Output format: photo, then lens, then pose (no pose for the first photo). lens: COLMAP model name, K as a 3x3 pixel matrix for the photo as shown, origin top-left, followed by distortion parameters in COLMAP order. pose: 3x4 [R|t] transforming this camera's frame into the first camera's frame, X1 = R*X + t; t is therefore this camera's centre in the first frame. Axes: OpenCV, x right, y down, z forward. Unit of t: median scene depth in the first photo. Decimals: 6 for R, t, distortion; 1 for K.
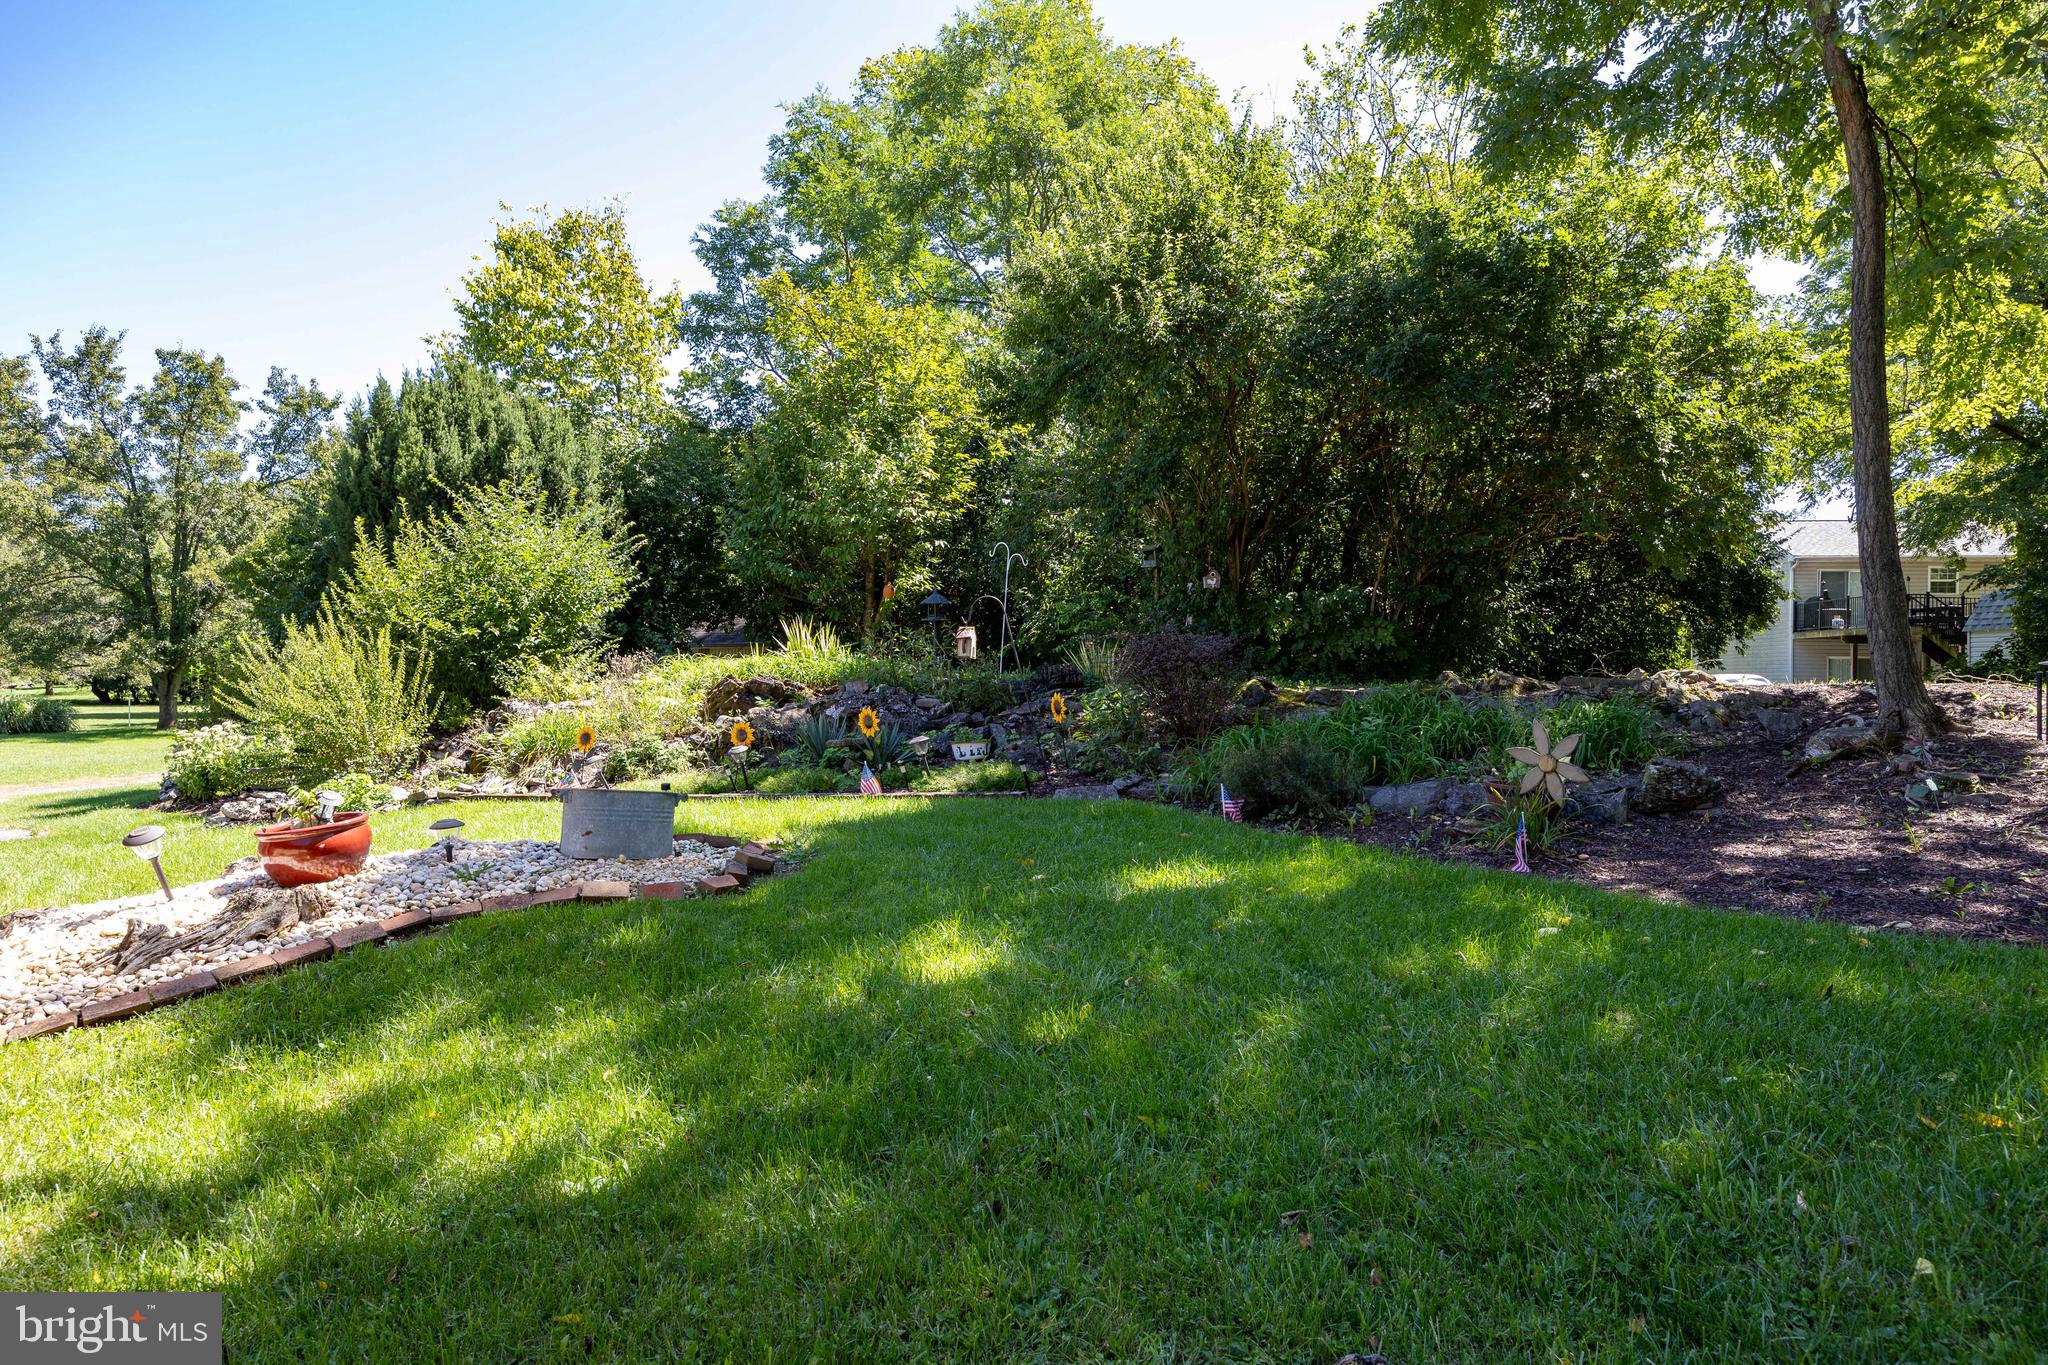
lens RADIAL K [[1341.6, 0, 1024.0], [0, 1341.6, 682.5], [0, 0, 1]] dist [0.047806, 0.000058]
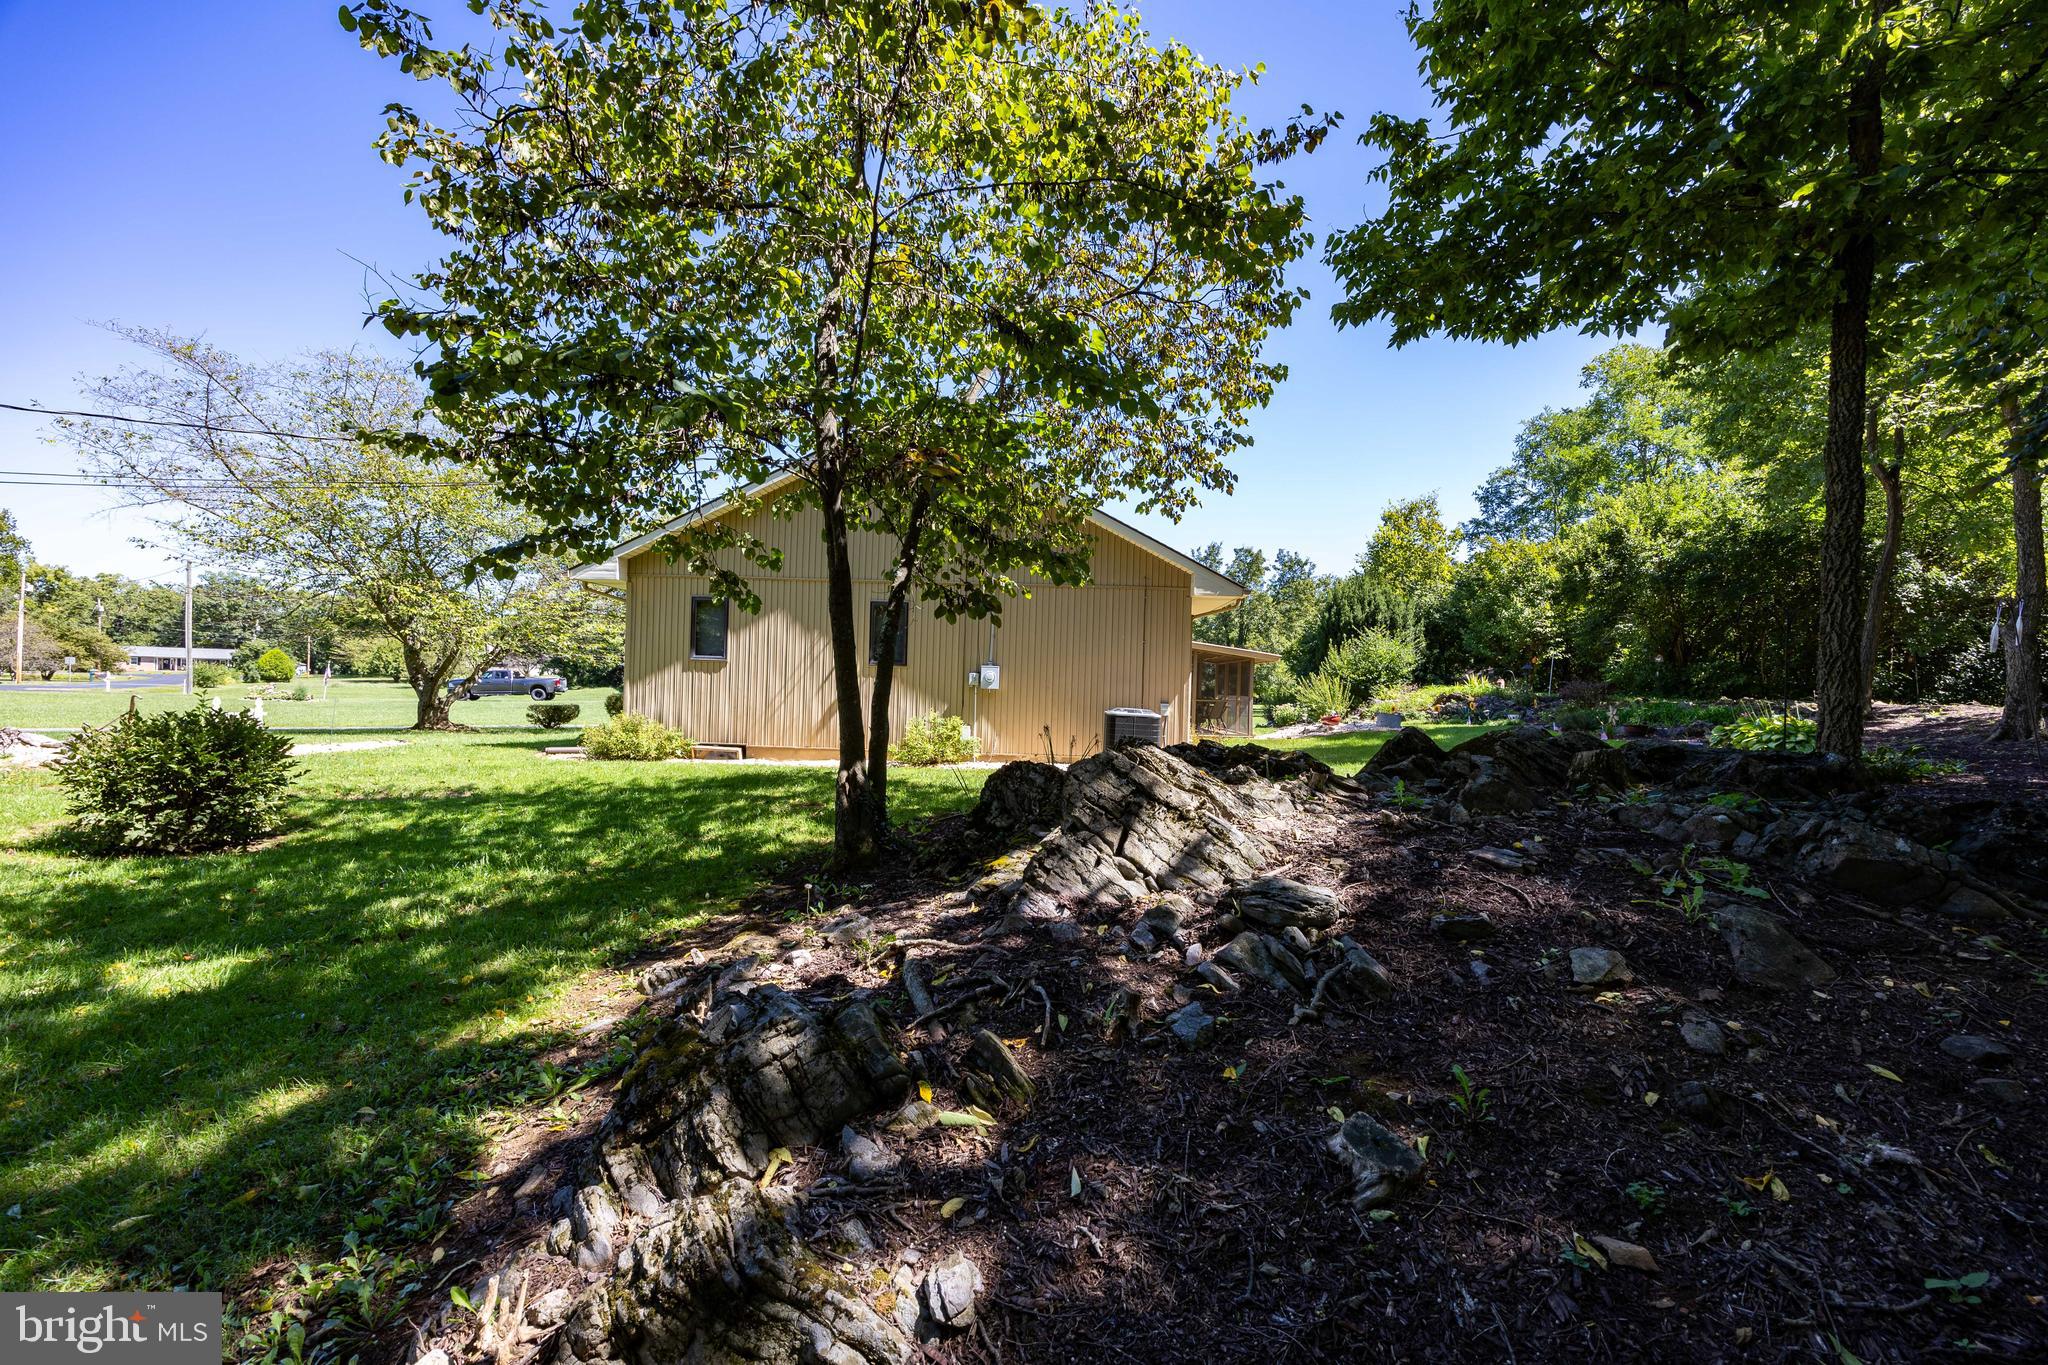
lens RADIAL K [[811.3, 0, 1024.0], [0, 811.3, 682.5], [0, 0, 1]] dist [-0.001485, -0.000205]
pose [[0.703850, 0.014230, -0.710206, 0.294042], [-0.030068, 0.999500, -0.009772, 0.013678], [0.709712, 0.028233, 0.703926, -0.690491]]
